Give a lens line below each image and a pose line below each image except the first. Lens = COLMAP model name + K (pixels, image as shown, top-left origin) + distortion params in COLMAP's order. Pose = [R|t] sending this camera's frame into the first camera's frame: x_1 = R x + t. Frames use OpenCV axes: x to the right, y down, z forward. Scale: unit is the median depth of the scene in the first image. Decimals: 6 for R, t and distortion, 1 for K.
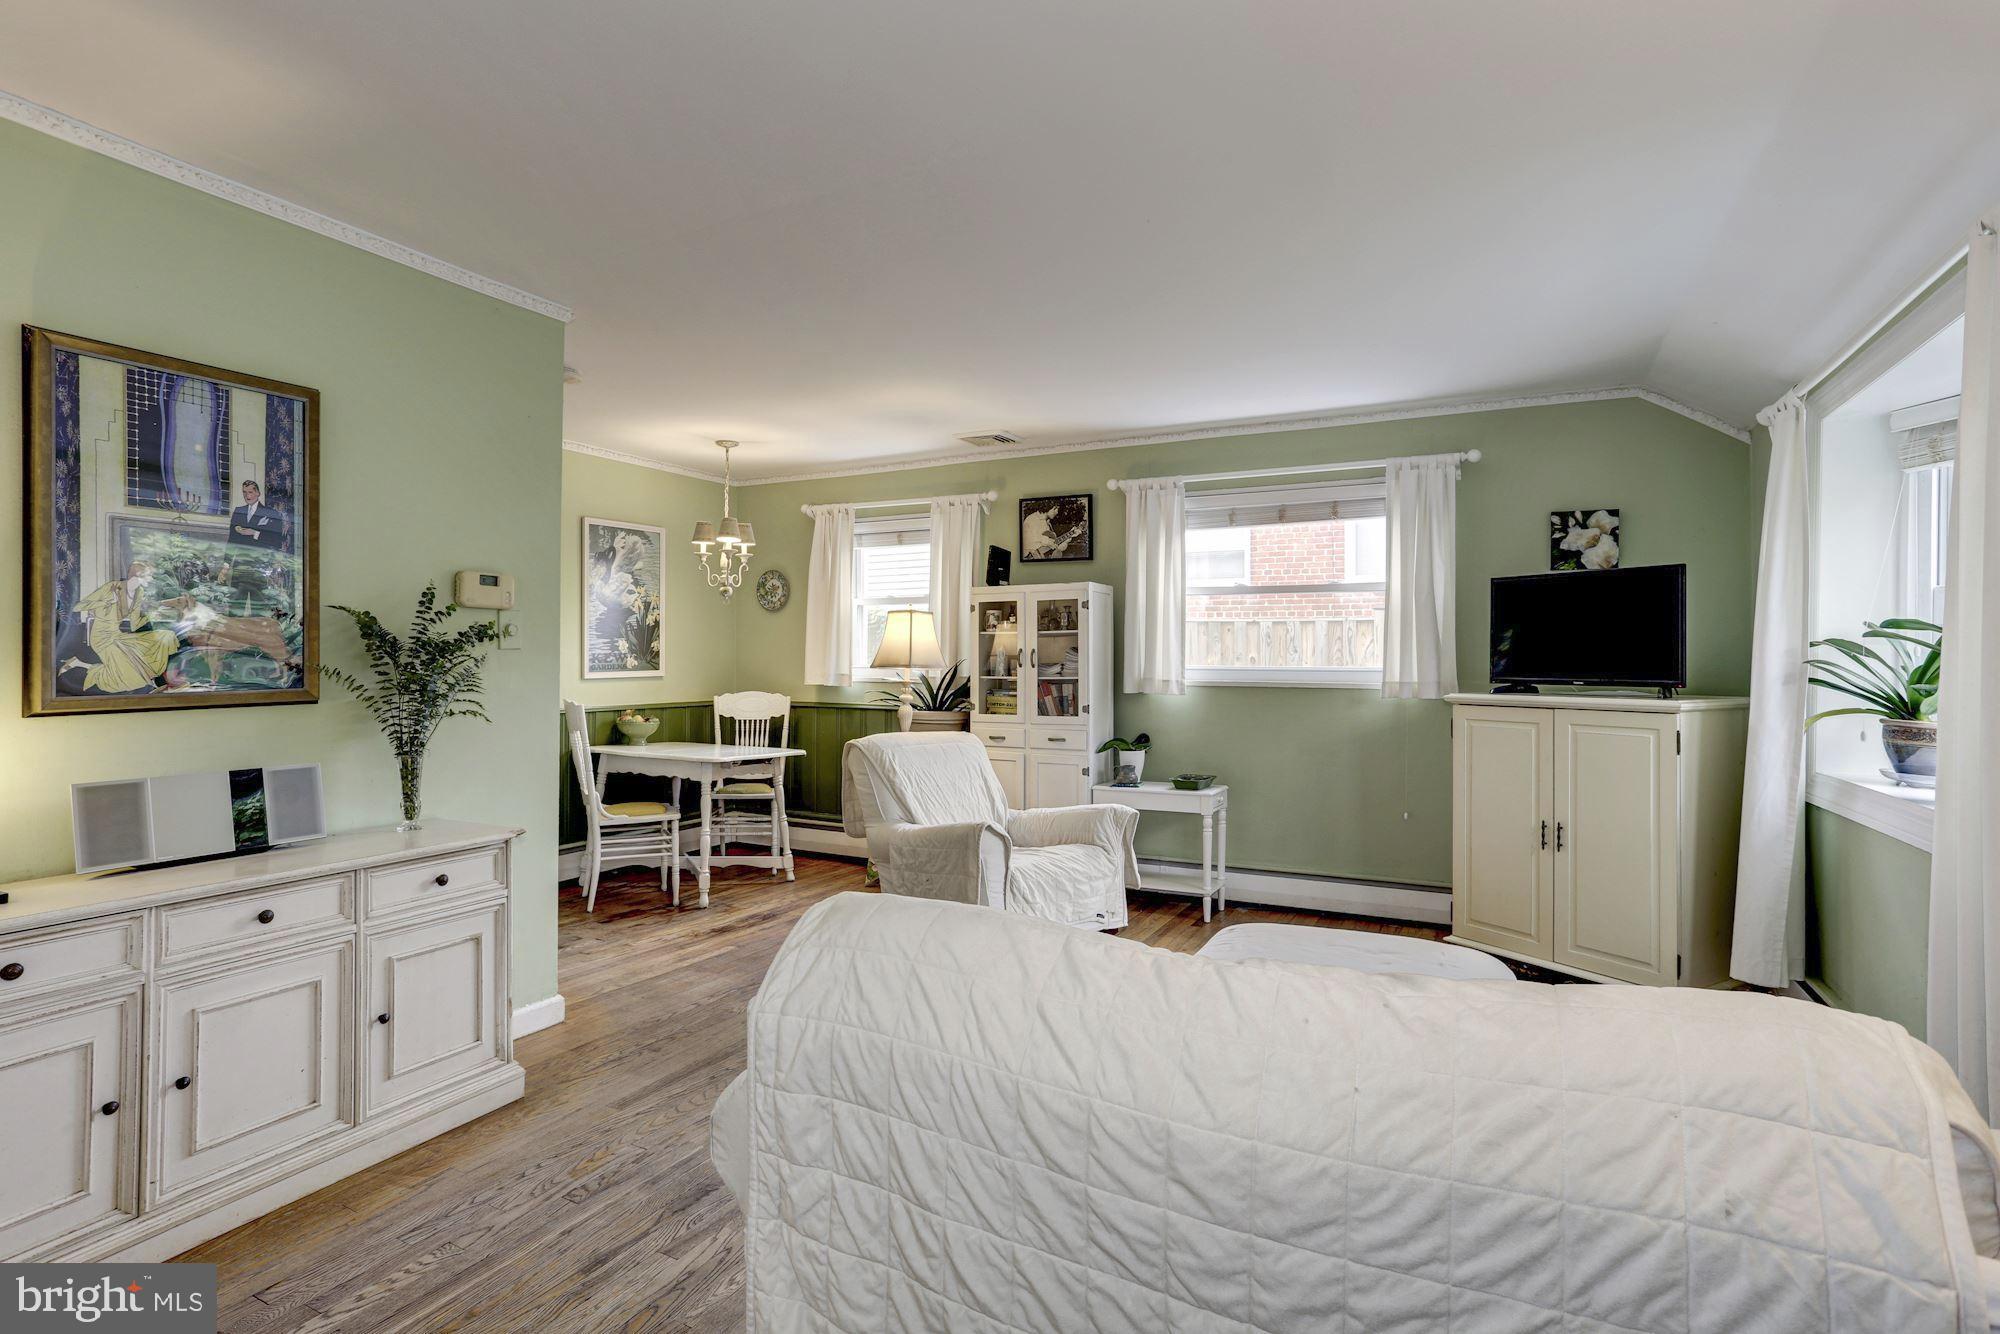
lens RADIAL K [[960.2, 0, 997.7], [0, 960.2, 661.0], [0, 0, 1]] dist [-0.038860, 0.019752]
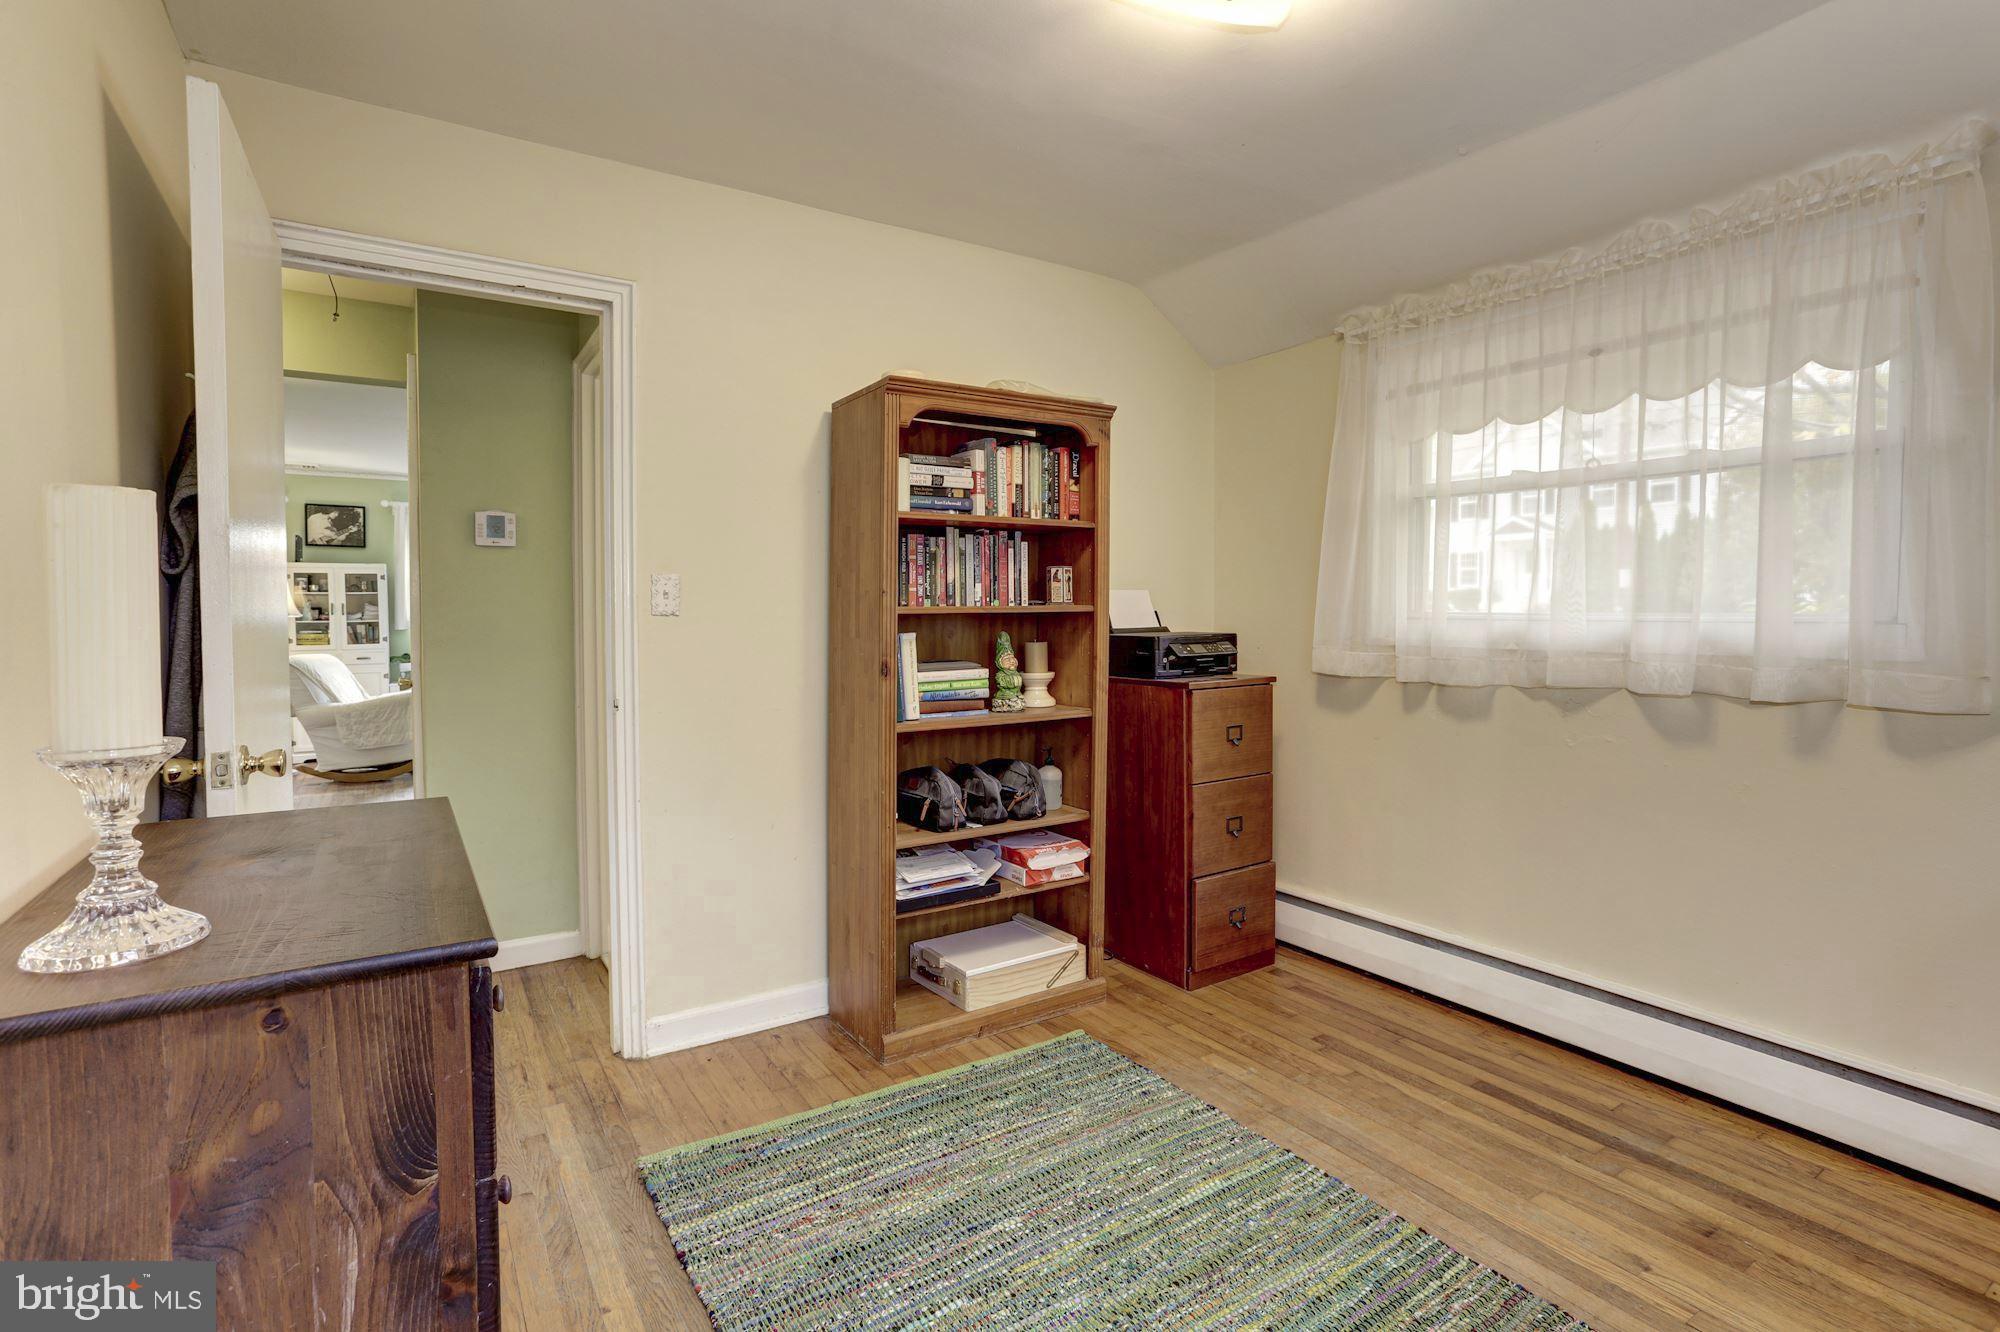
lens RADIAL K [[960.2, 0, 1000.4], [0, 960.2, 640.9], [0, 0, 1]] dist [-0.038860, 0.019752]
pose [[0.501171, -0.034304, 0.864668, -0.755352], [-0.003267, 0.999132, 0.041532, -0.018802], [-0.865342, -0.023639, 0.500624, -0.726483]]
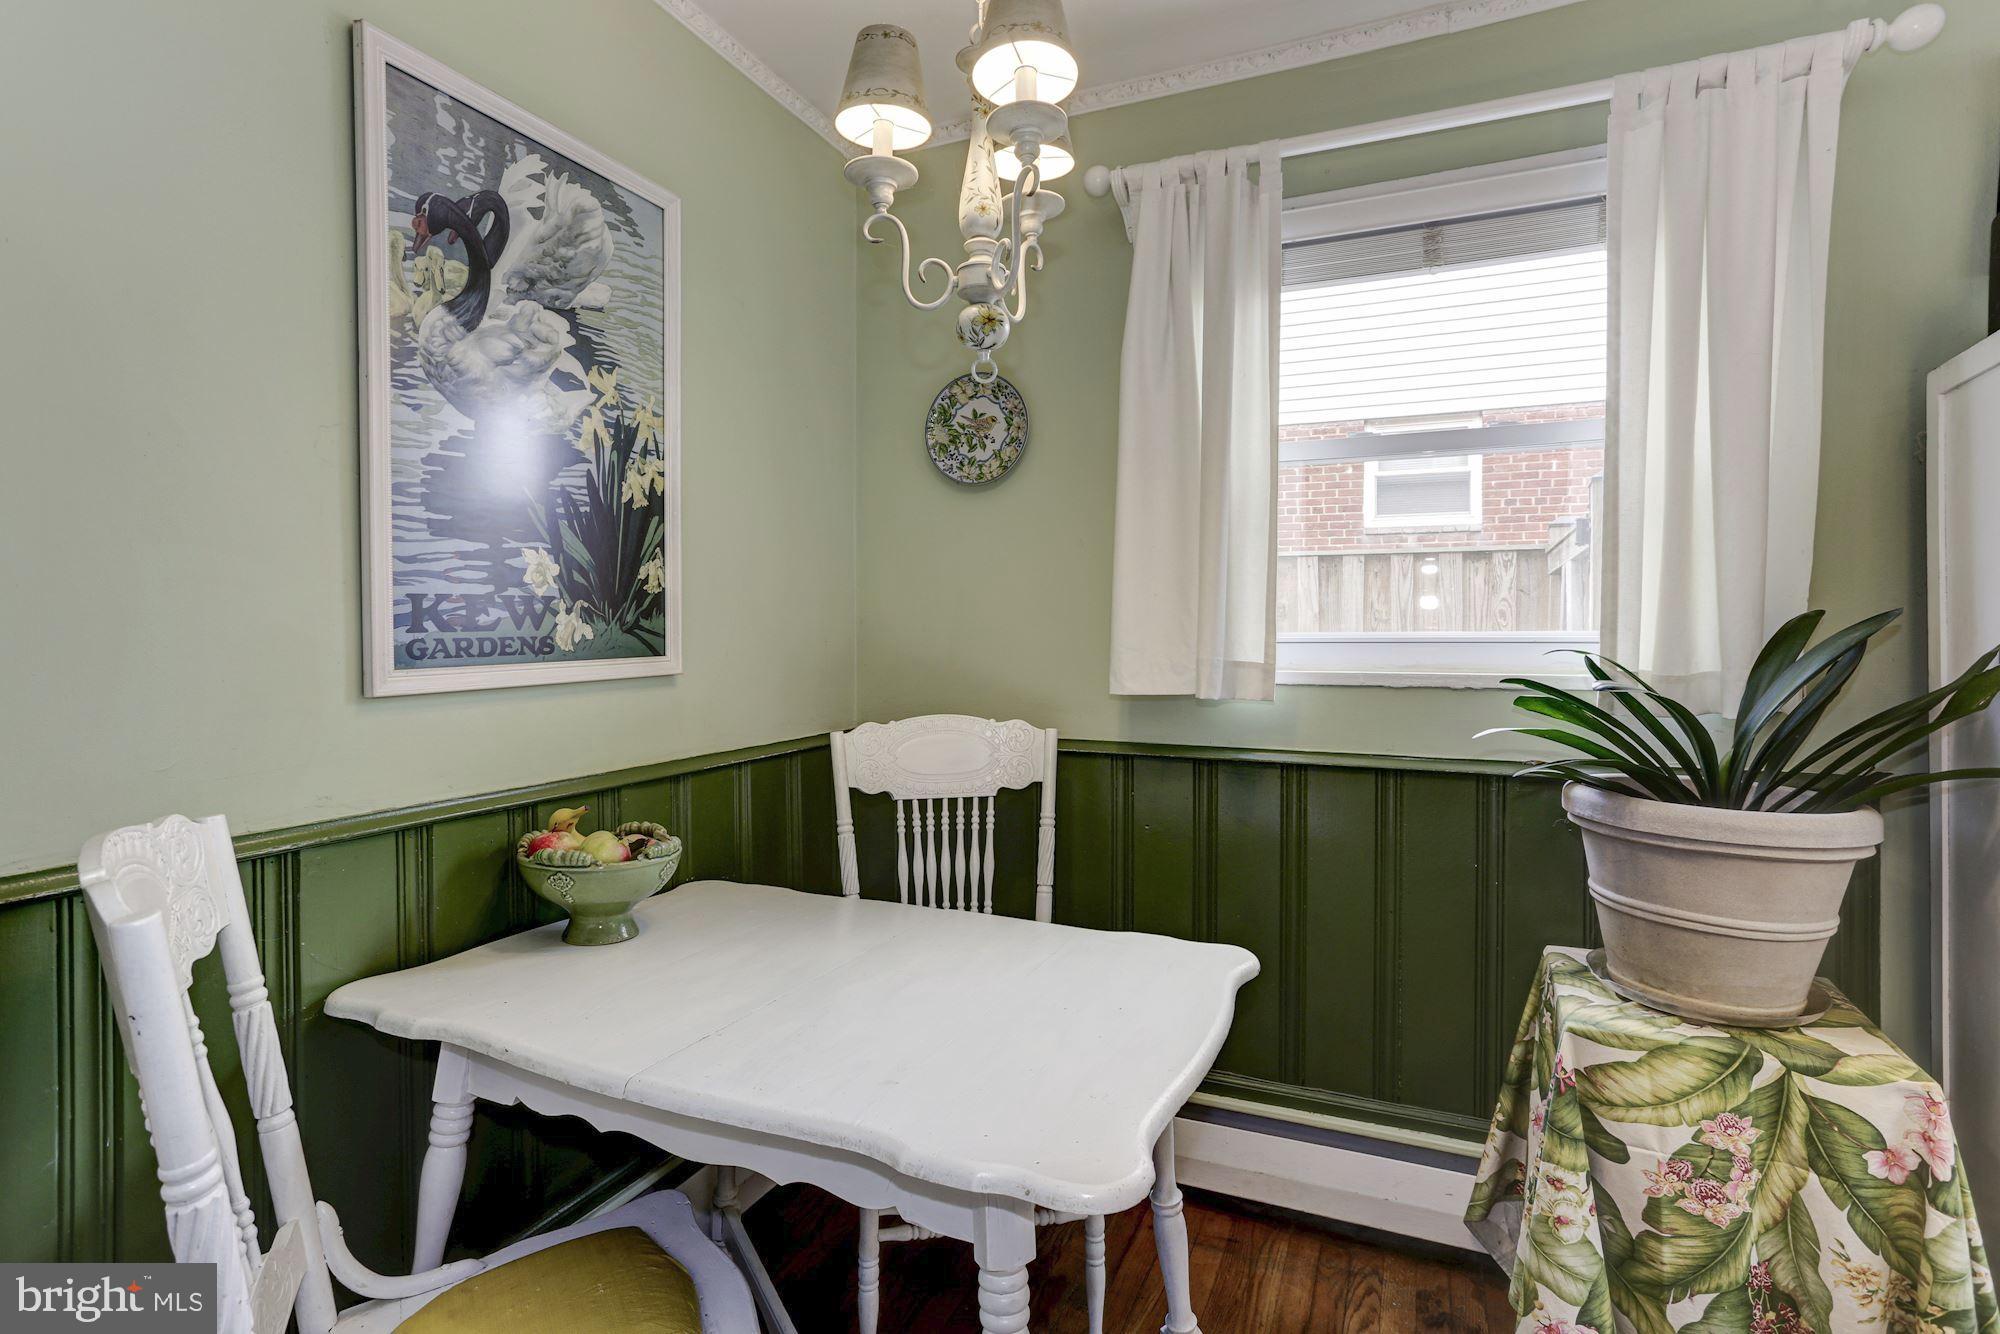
lens RADIAL K [[960.2, 0, 1039.6], [0, 960.2, 643.0], [0, 0, 1]] dist [-0.038860, 0.019752]
pose [[0.995493, -0.006173, 0.094632, -0.301543], [0.004921, 0.999897, 0.013456, 0.002516], [-0.094706, -0.012930, 0.995421, 0.782729]]
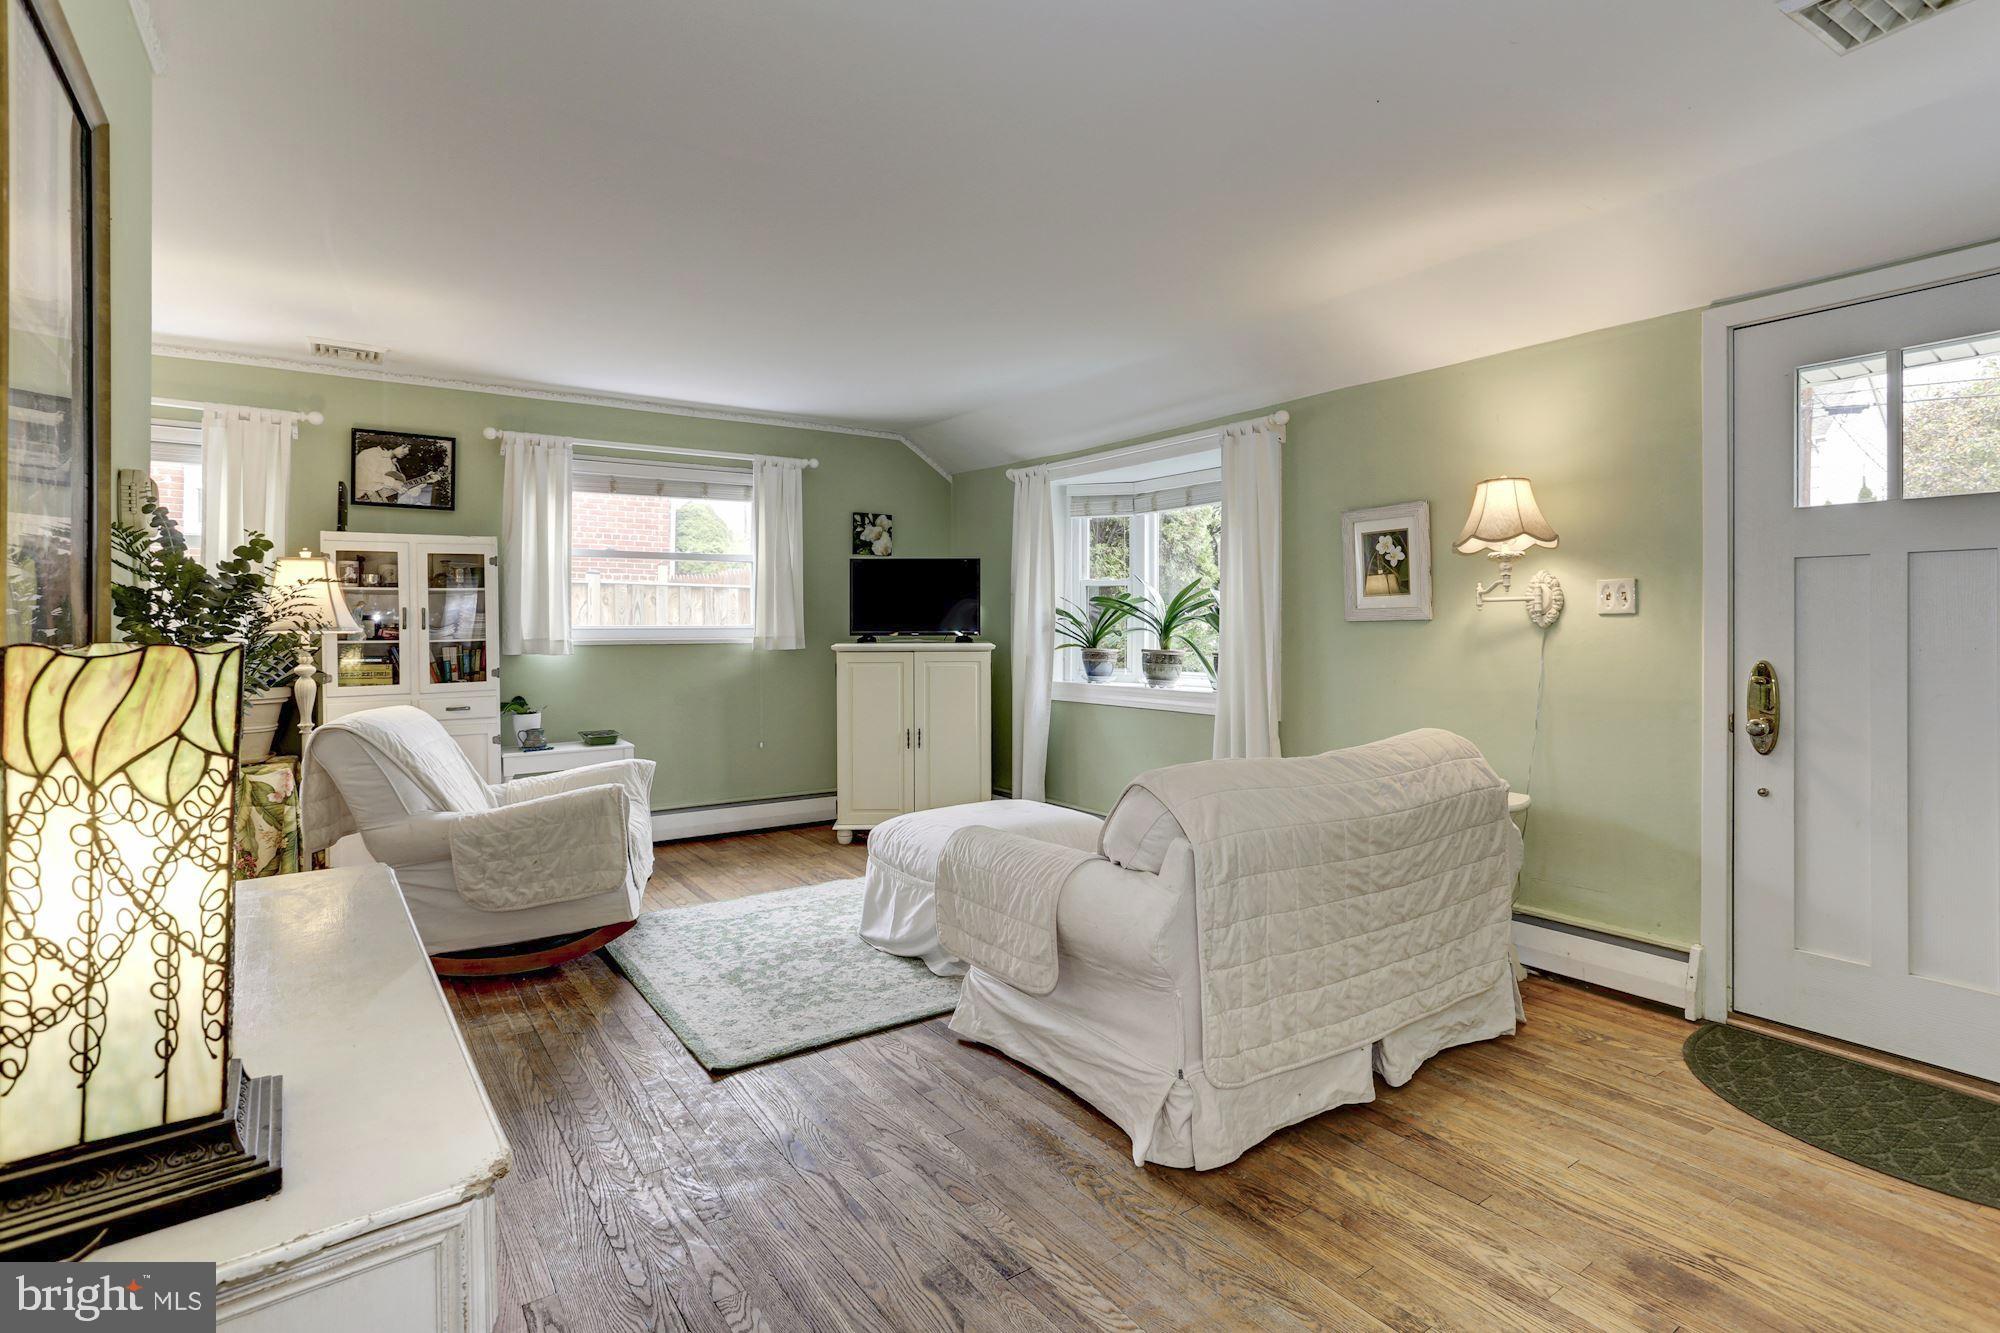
lens RADIAL K [[960.2, 0, 983.6], [0, 960.2, 622.4], [0, 0, 1]] dist [-0.038860, 0.019752]
pose [[0.478979, -0.006533, 0.877802, -0.458588], [0.004928, 0.999977, 0.004754, -0.000993], [-0.877813, 0.002049, 0.479000, 0.130684]]
